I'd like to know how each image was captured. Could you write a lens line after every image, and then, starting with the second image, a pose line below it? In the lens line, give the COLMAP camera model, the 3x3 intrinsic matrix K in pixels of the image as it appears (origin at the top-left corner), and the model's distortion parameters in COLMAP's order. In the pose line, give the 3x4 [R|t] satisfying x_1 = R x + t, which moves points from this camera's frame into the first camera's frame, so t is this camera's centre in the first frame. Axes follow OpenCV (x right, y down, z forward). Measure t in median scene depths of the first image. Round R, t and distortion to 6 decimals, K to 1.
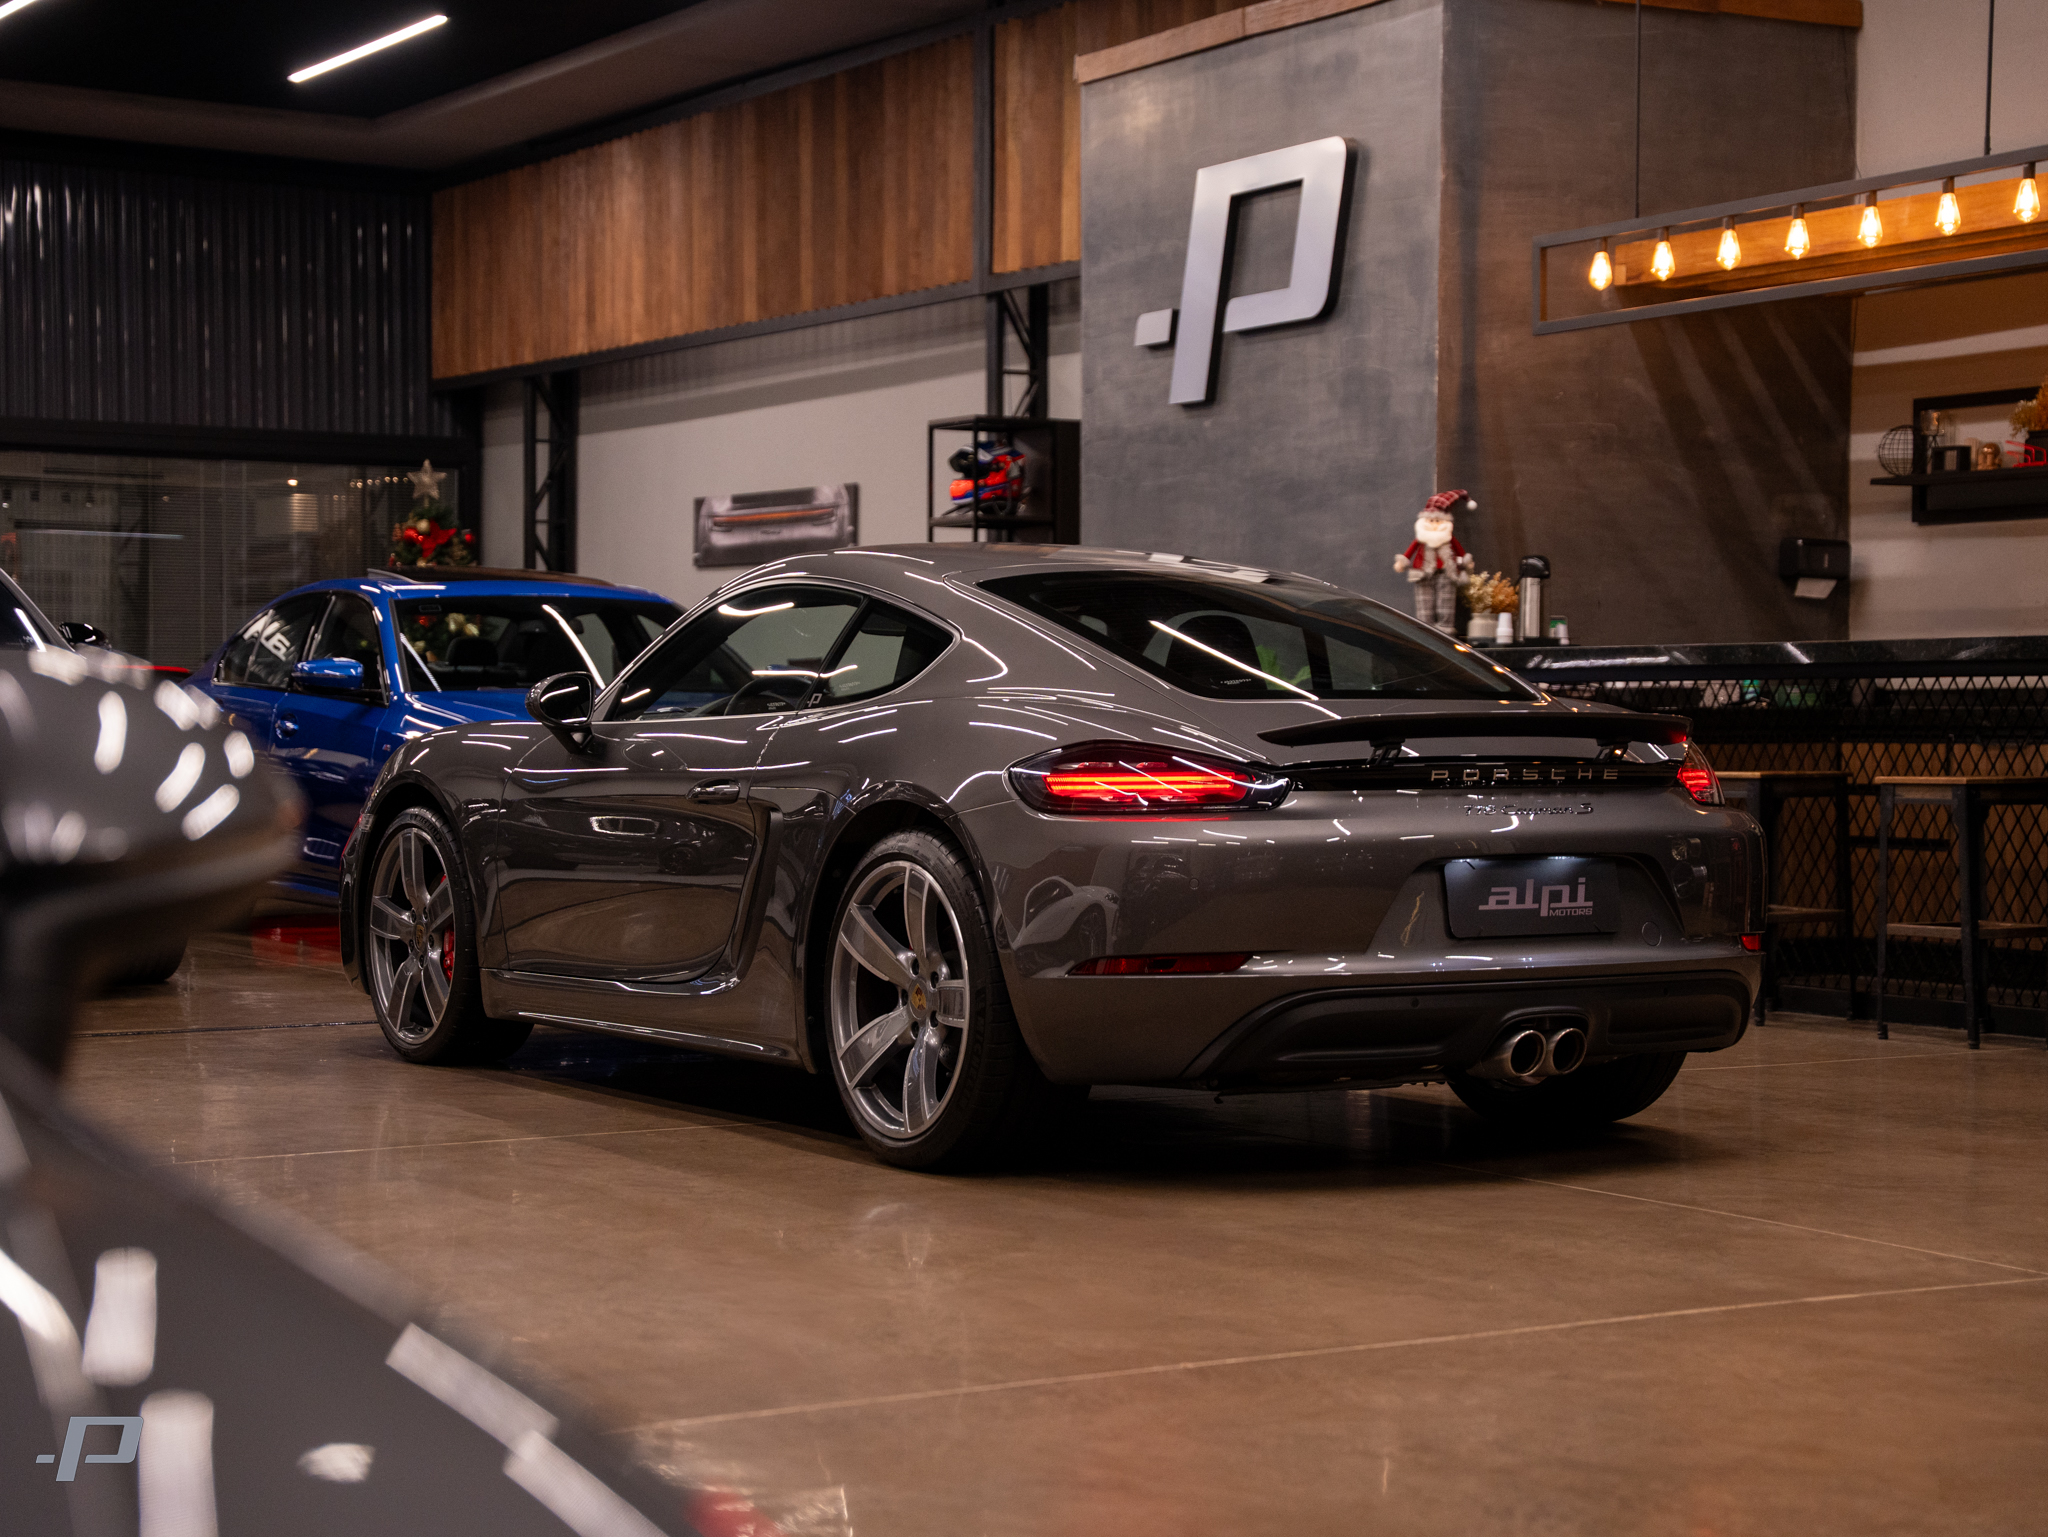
lens RADIAL K [[3686.9, 0, 1018.2], [0, 3686.9, 763.3], [0, 0, 1]] dist [0.214985, 0.000000]
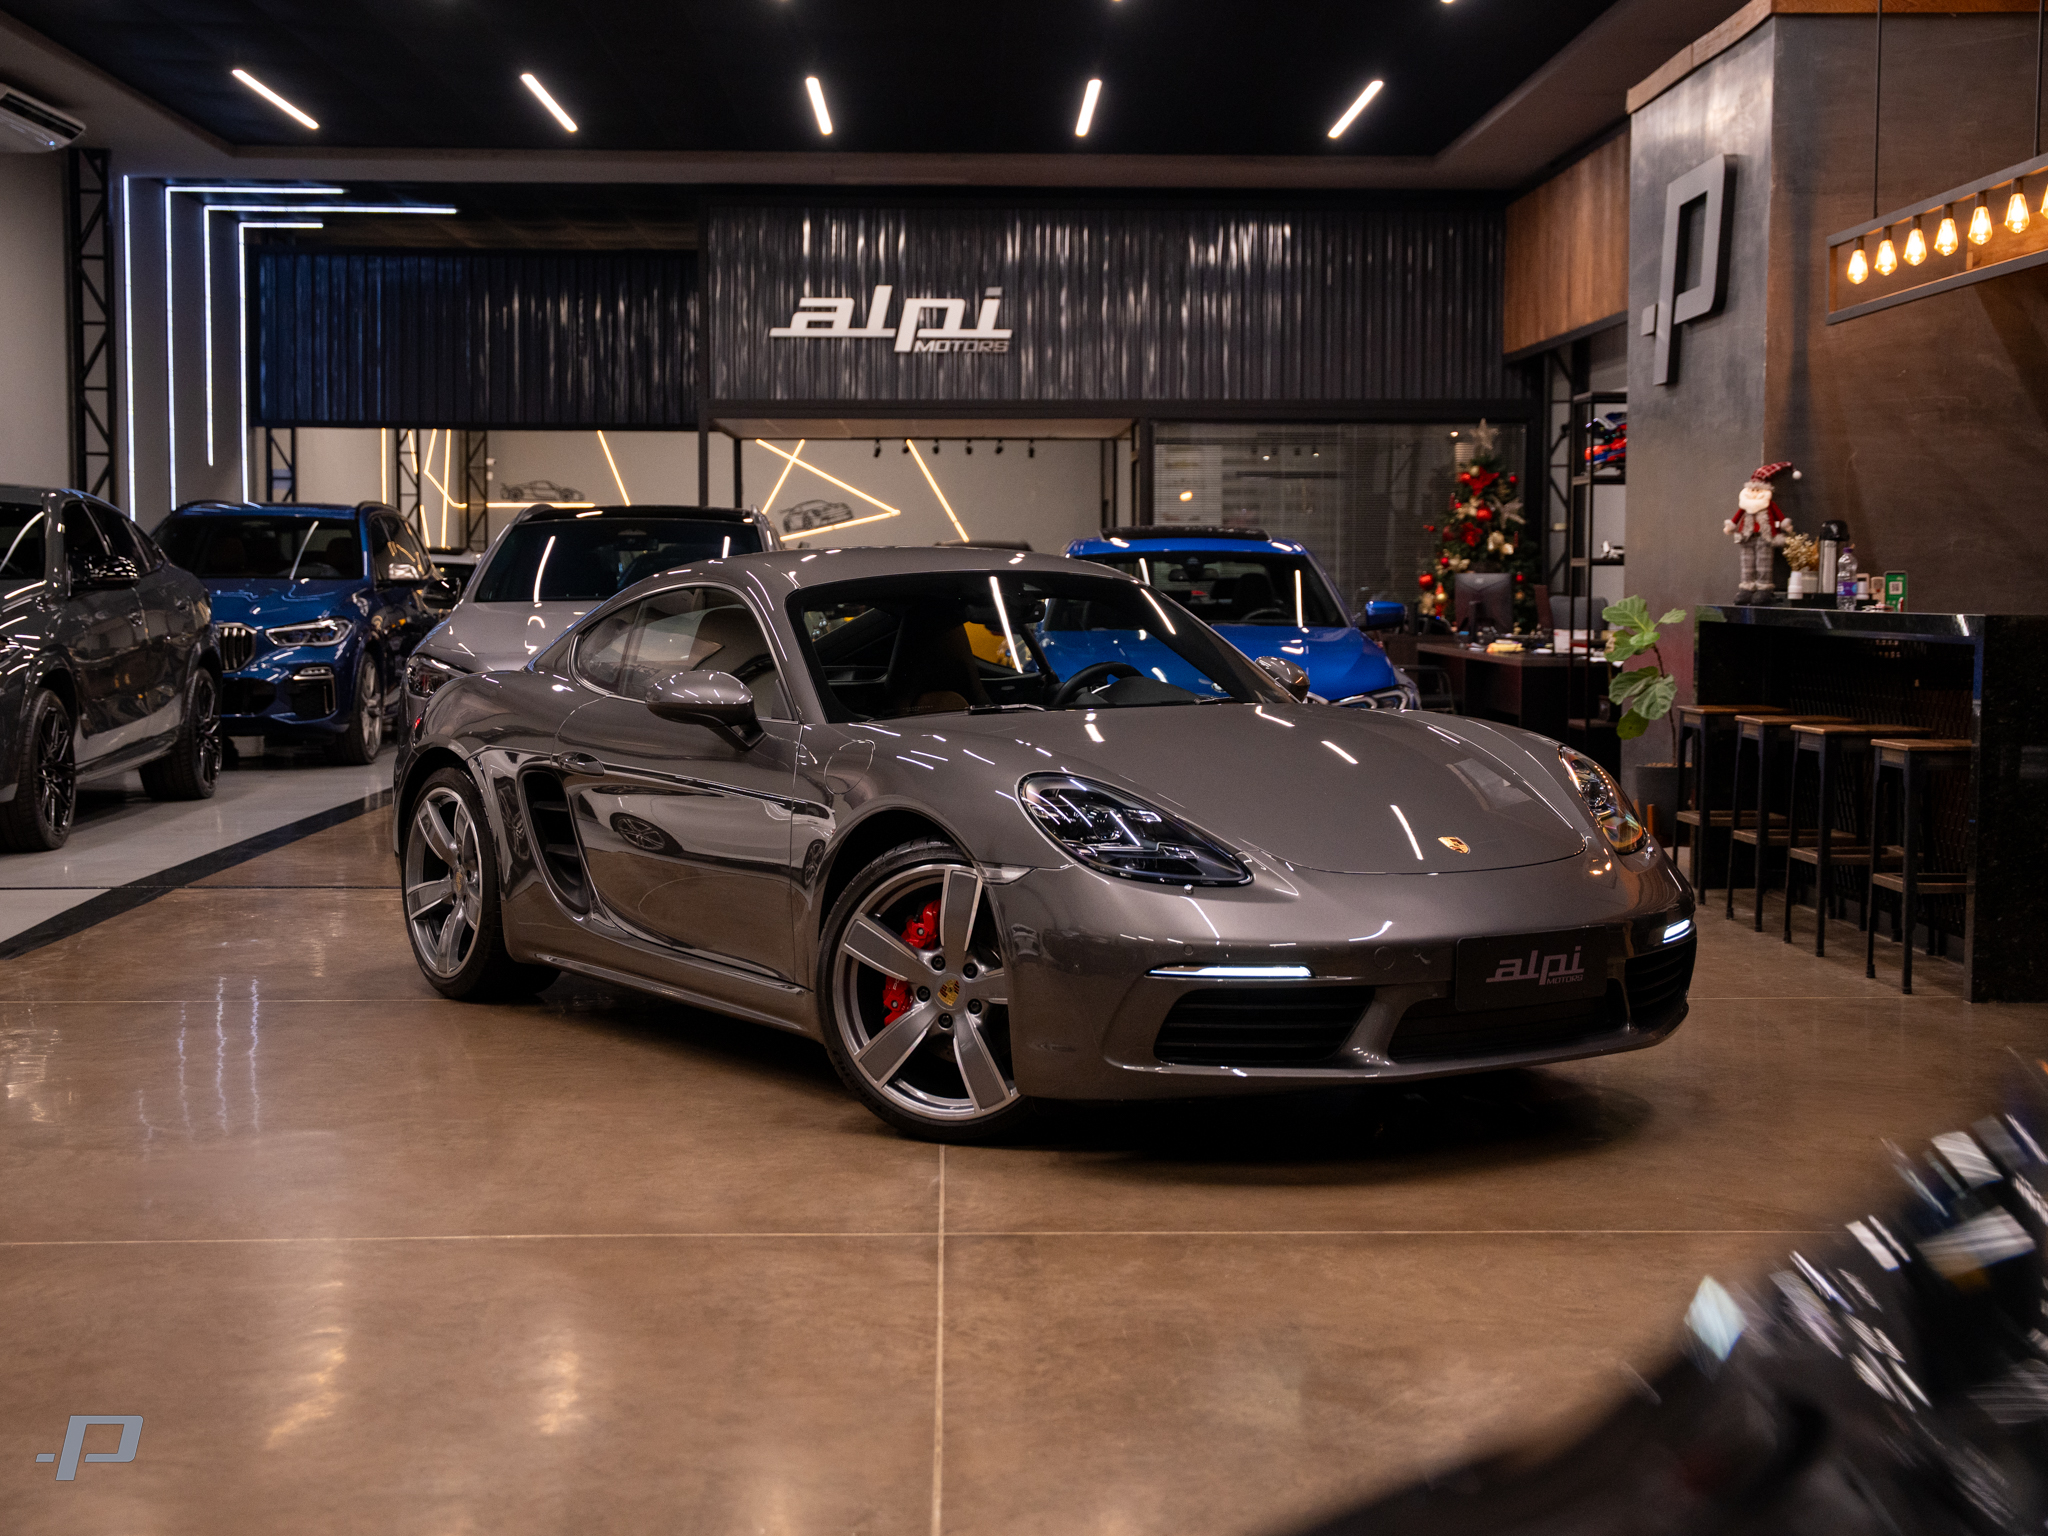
lens RADIAL K [[2795.1, 0, 1019.5], [0, 2795.1, 777.4], [0, 0, 1]] dist [0.079292, 0.000000]
pose [[0.866648, 0.035953, -0.497624, 0.341100], [-0.006579, 0.998137, 0.060658, -0.027240], [0.498877, -0.049295, 0.865269, 0.124898]]
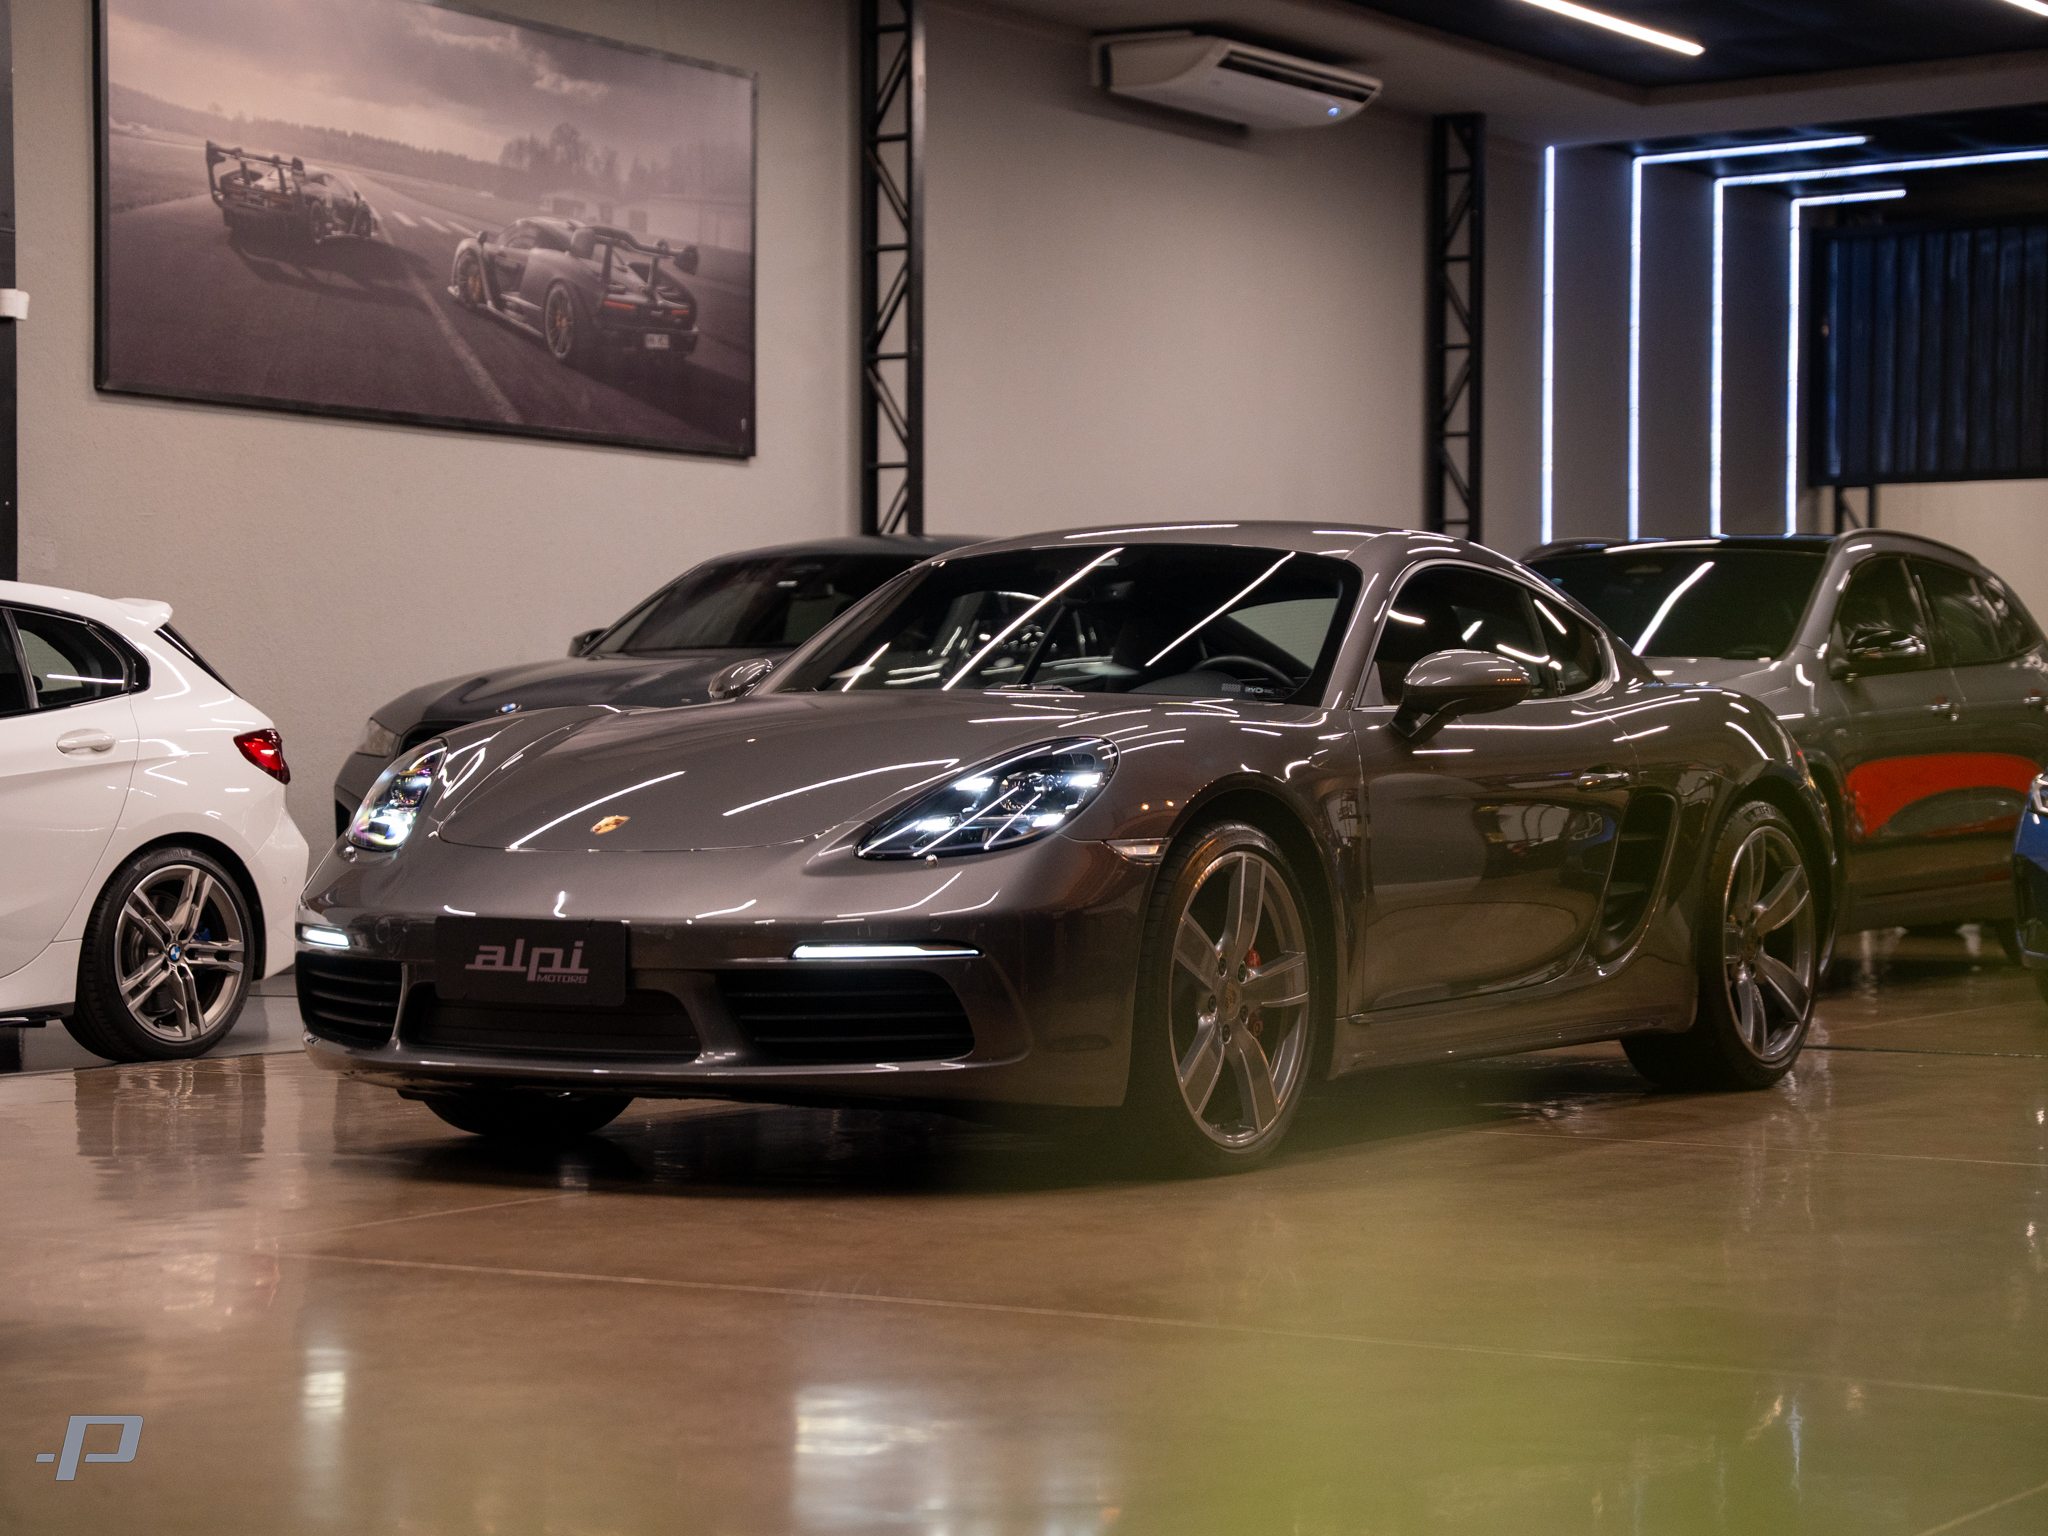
lens RADIAL K [[4298.8, 0, 1043.9], [0, 4298.8, 761.6], [0, 0, 1]] dist [0.197077, 0.000000]
pose [[0.441528, -0.003163, -0.897242, 0.648351], [-0.008612, 0.999933, -0.007762, 0.007749], [0.897206, 0.011154, 0.441472, 0.329167]]
